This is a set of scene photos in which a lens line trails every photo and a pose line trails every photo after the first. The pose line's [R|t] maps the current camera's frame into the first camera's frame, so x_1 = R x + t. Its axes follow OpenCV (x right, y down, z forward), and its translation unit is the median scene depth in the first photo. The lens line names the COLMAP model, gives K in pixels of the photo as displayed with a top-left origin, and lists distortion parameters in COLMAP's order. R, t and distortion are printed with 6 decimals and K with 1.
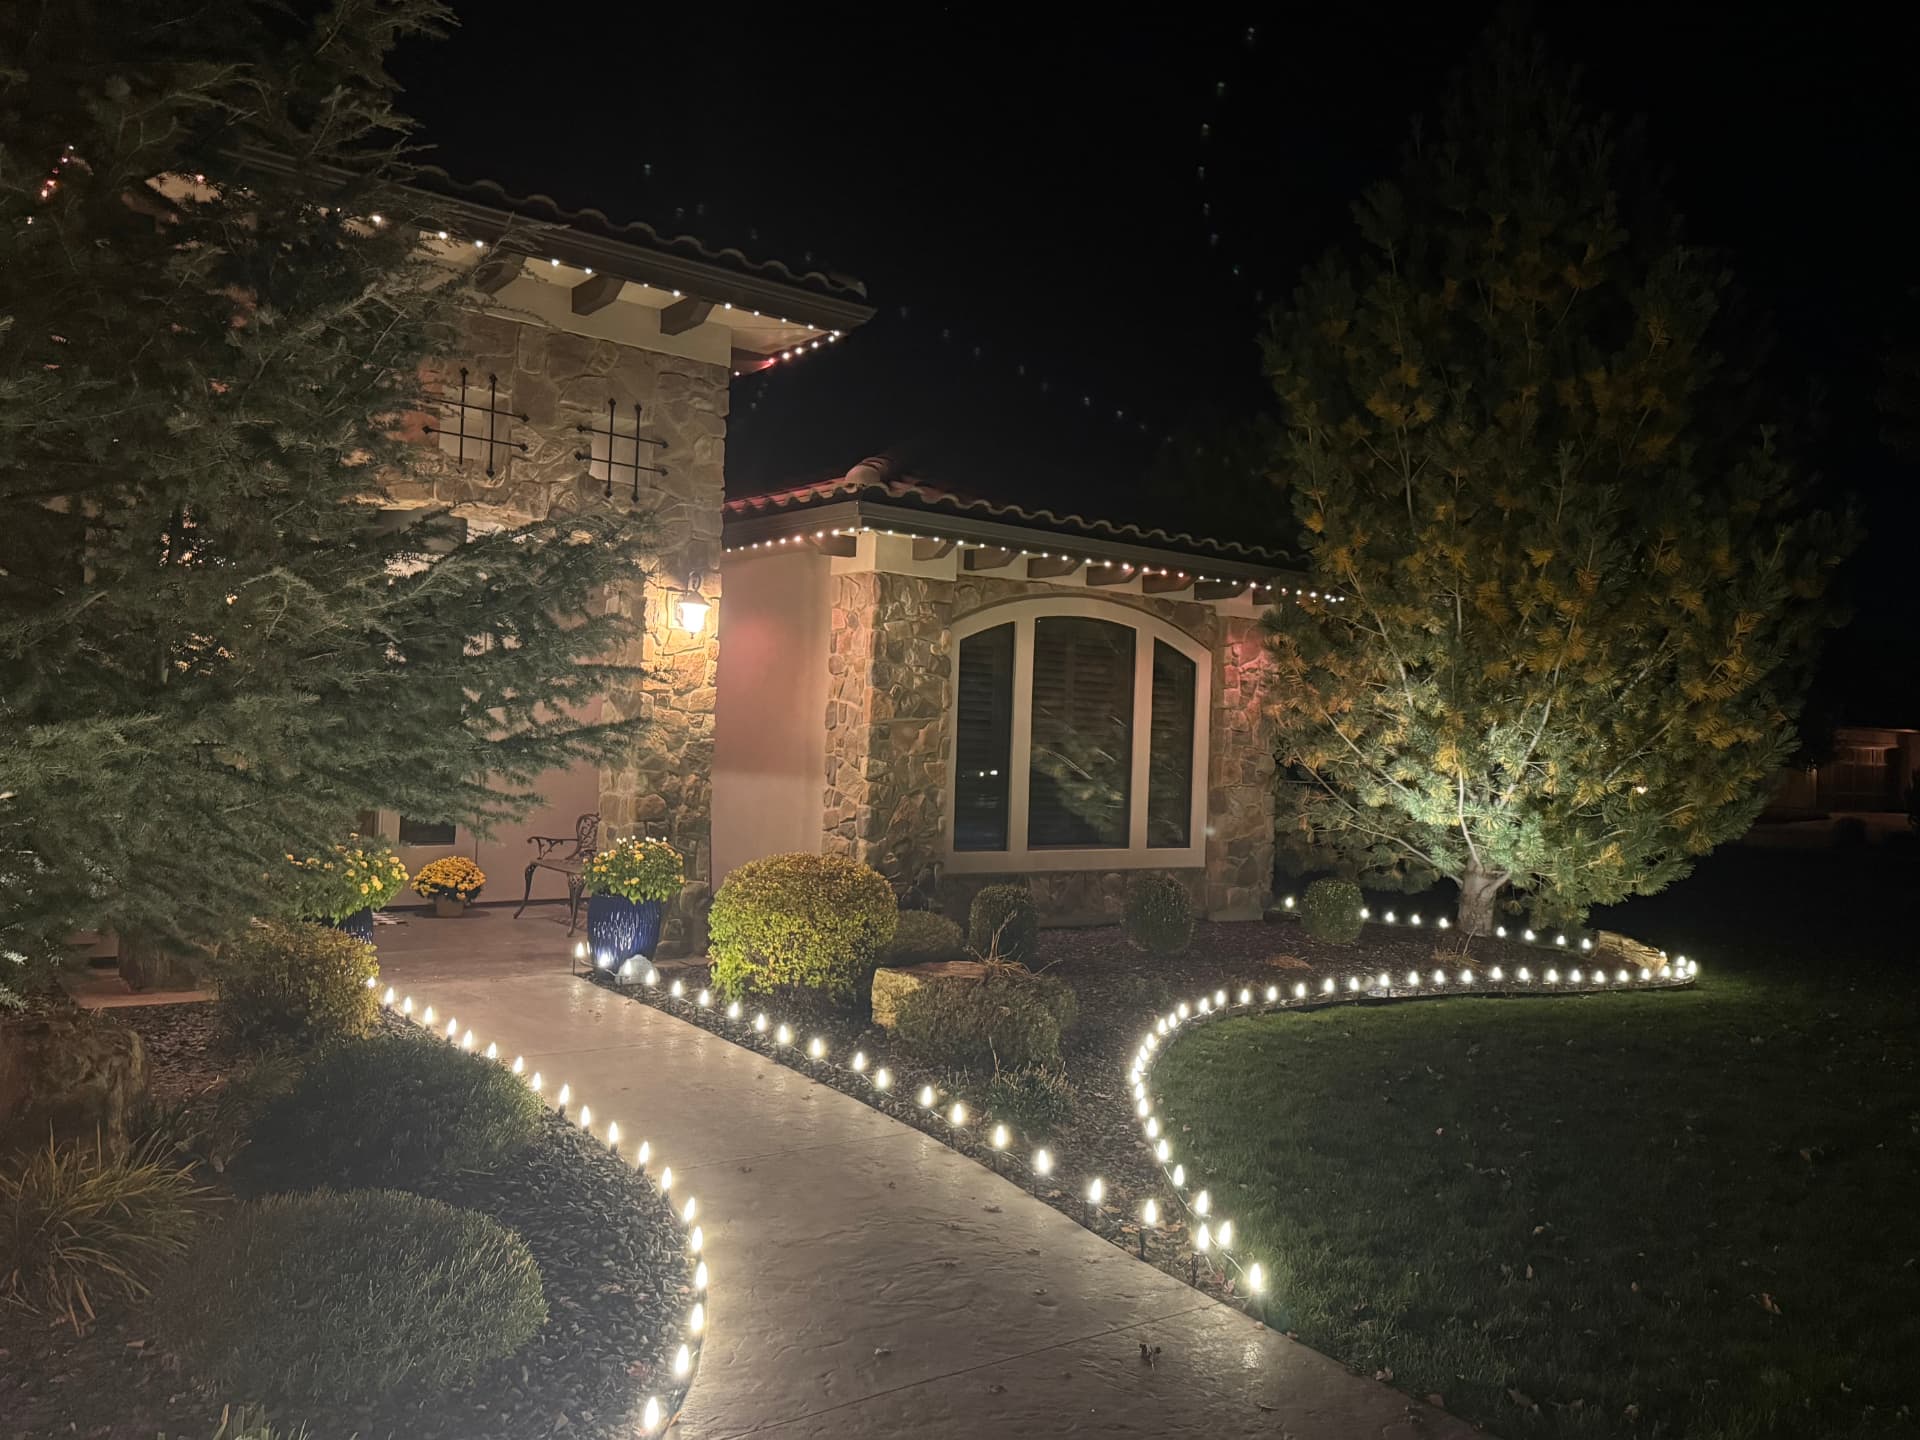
lens RADIAL K [[1395.0, 0, 958.3], [0, 1395.0, 729.6], [0, 0, 1]] dist [0.029923, -0.015872]
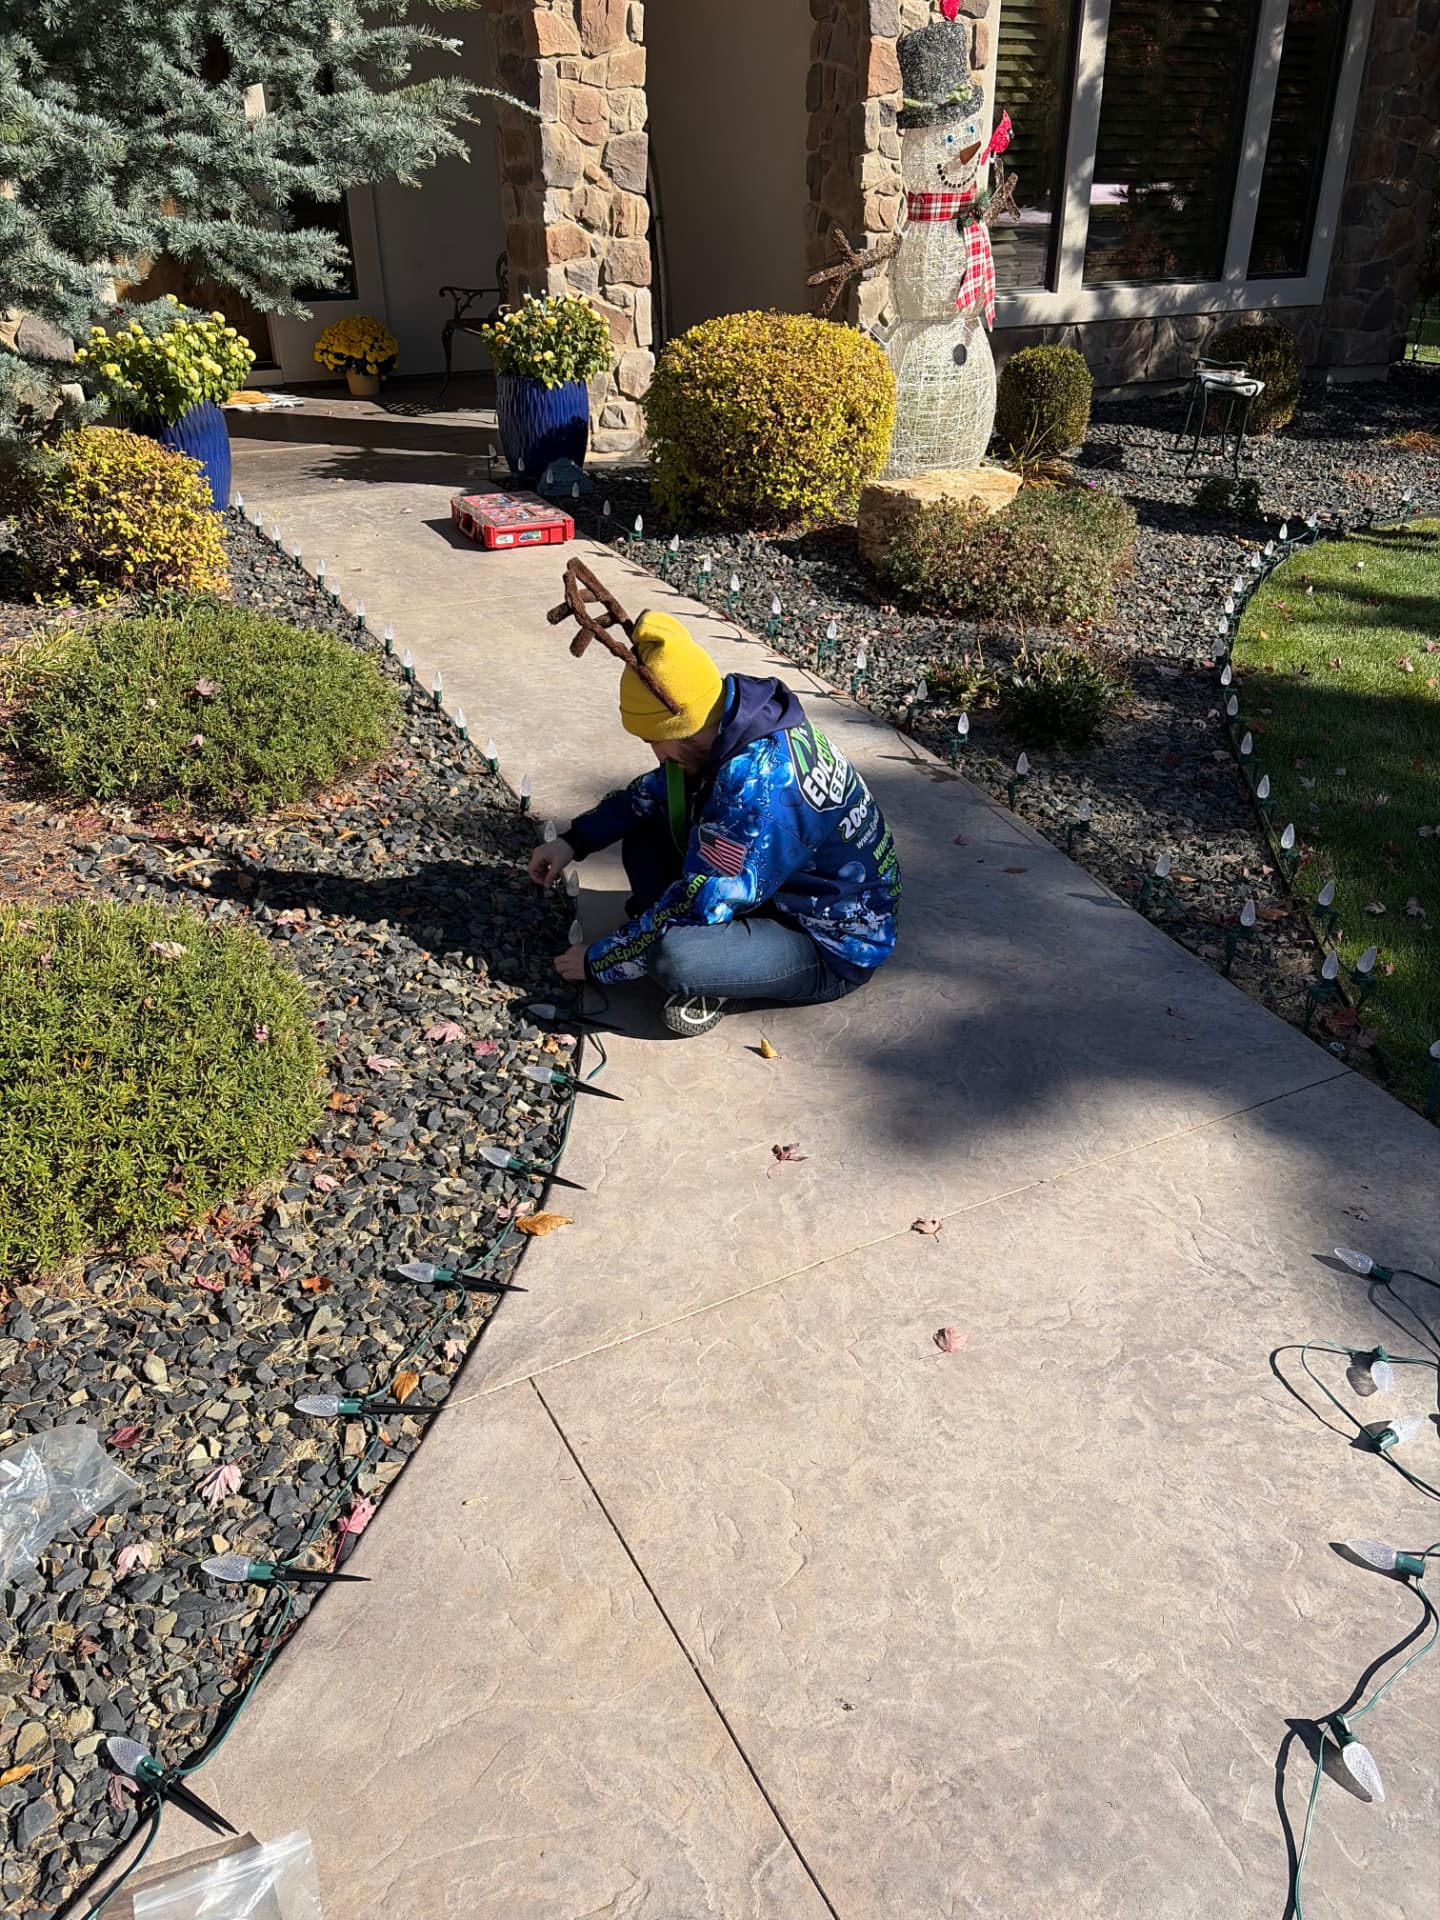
lens RADIAL K [[1395.0, 0, 725.8], [0, 1395.0, 963.3], [0, 0, 1]] dist [0.029923, -0.015872]
pose [[0.985998, 0.050665, -0.158873, -0.000254], [0.037744, 0.860195, 0.508567, 0.007881], [0.162428, -0.507442, 0.846238, 0.173107]]
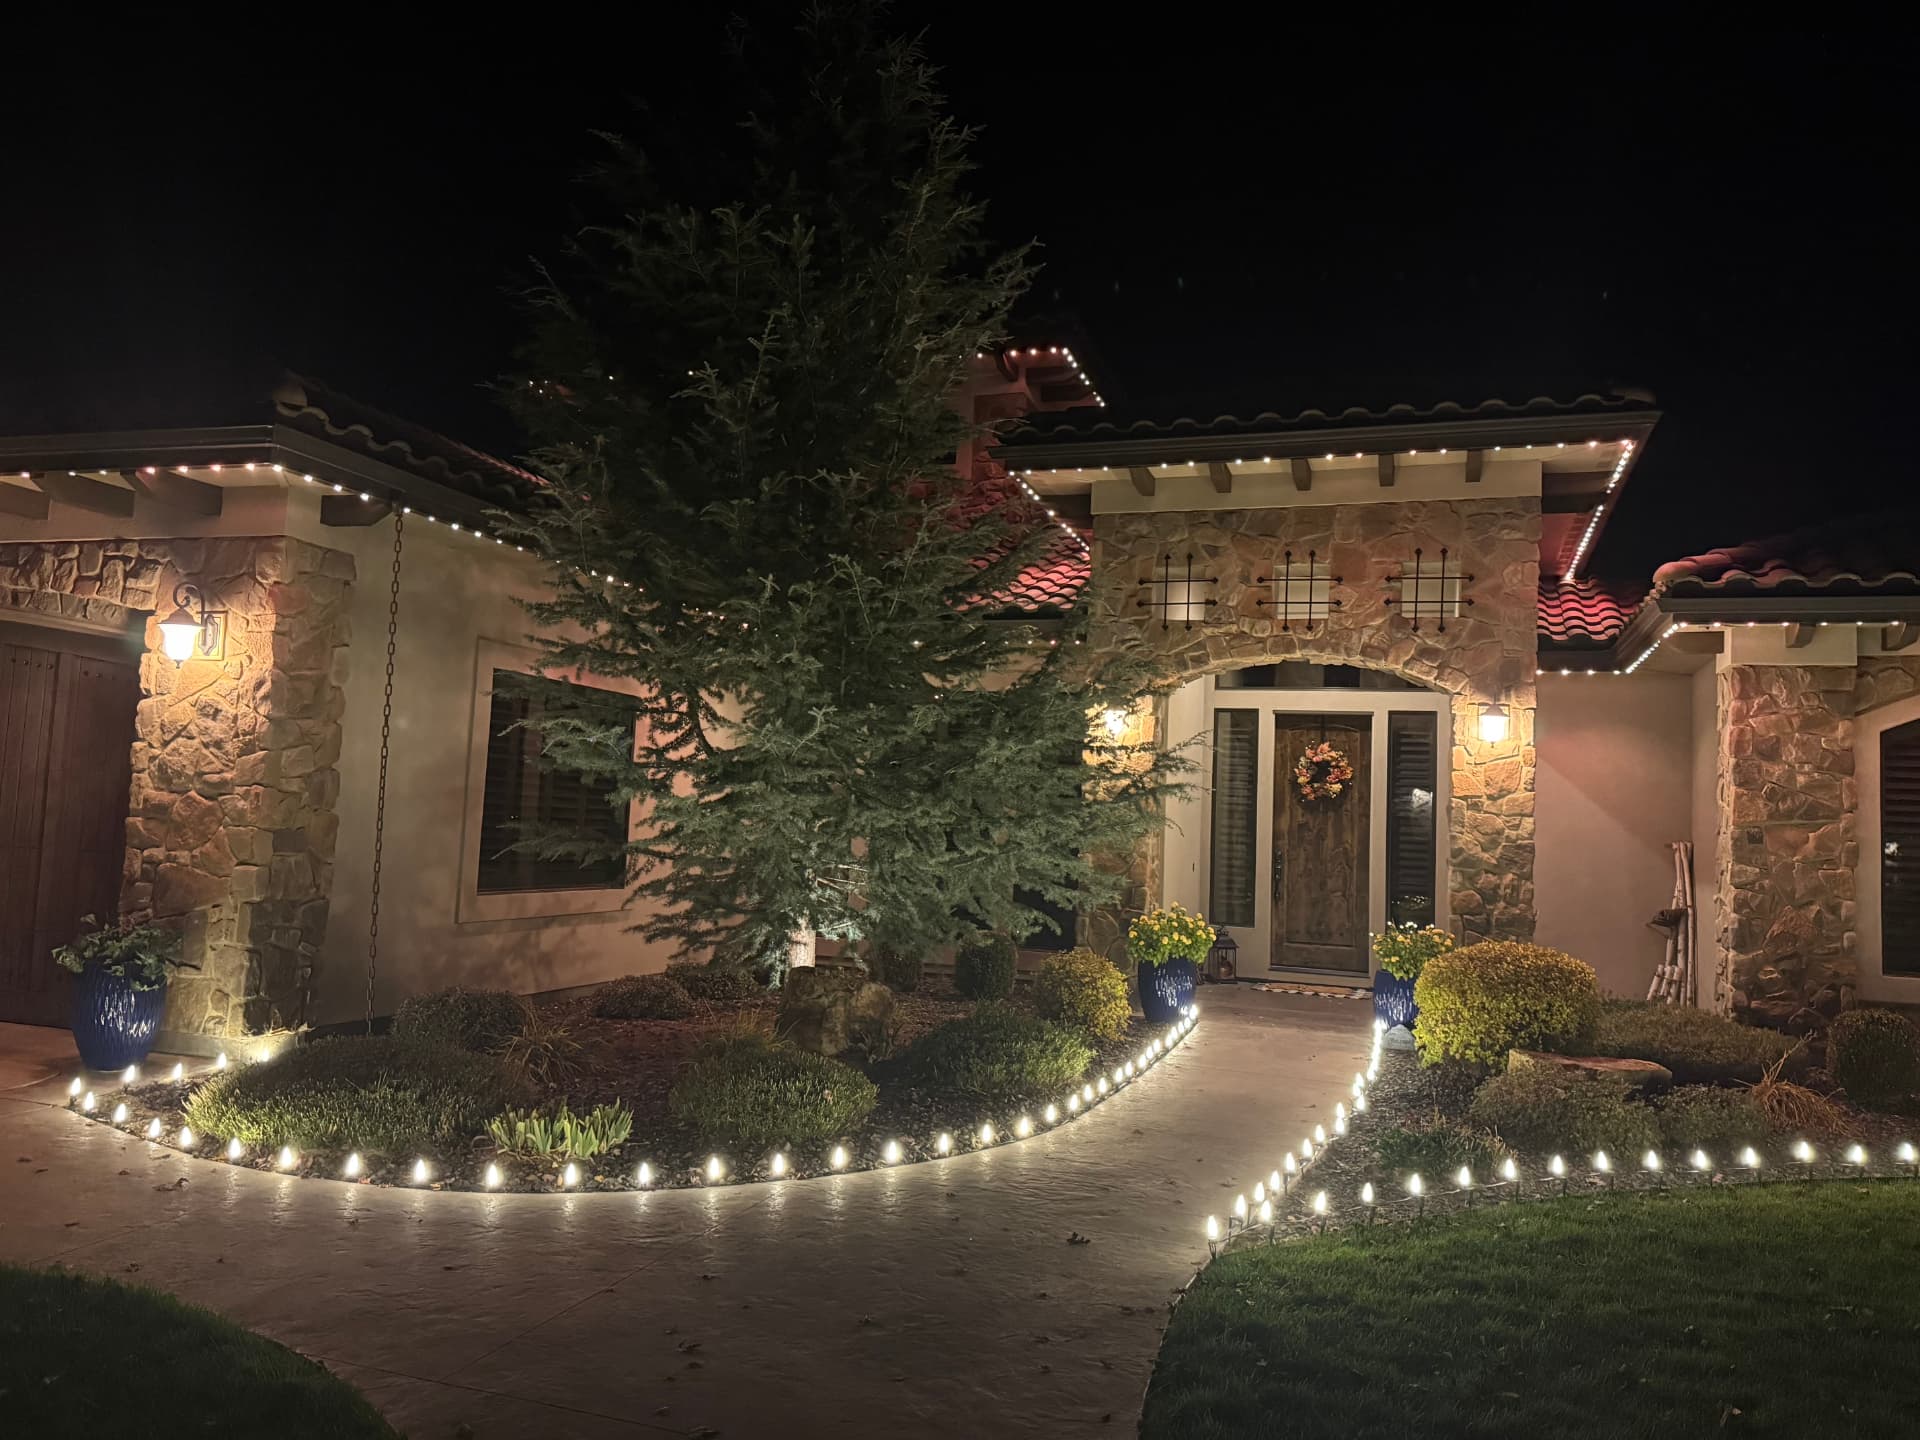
lens RADIAL K [[1395.0, 0, 951.1], [0, 1395.0, 714.3], [0, 0, 1]] dist [0.029923, -0.015872]
pose [[0.558541, -0.081034, -0.825509, 0.471784], [-0.009120, 0.994557, -0.103798, 0.026127], [0.829427, 0.065504, 0.554761, 0.032043]]
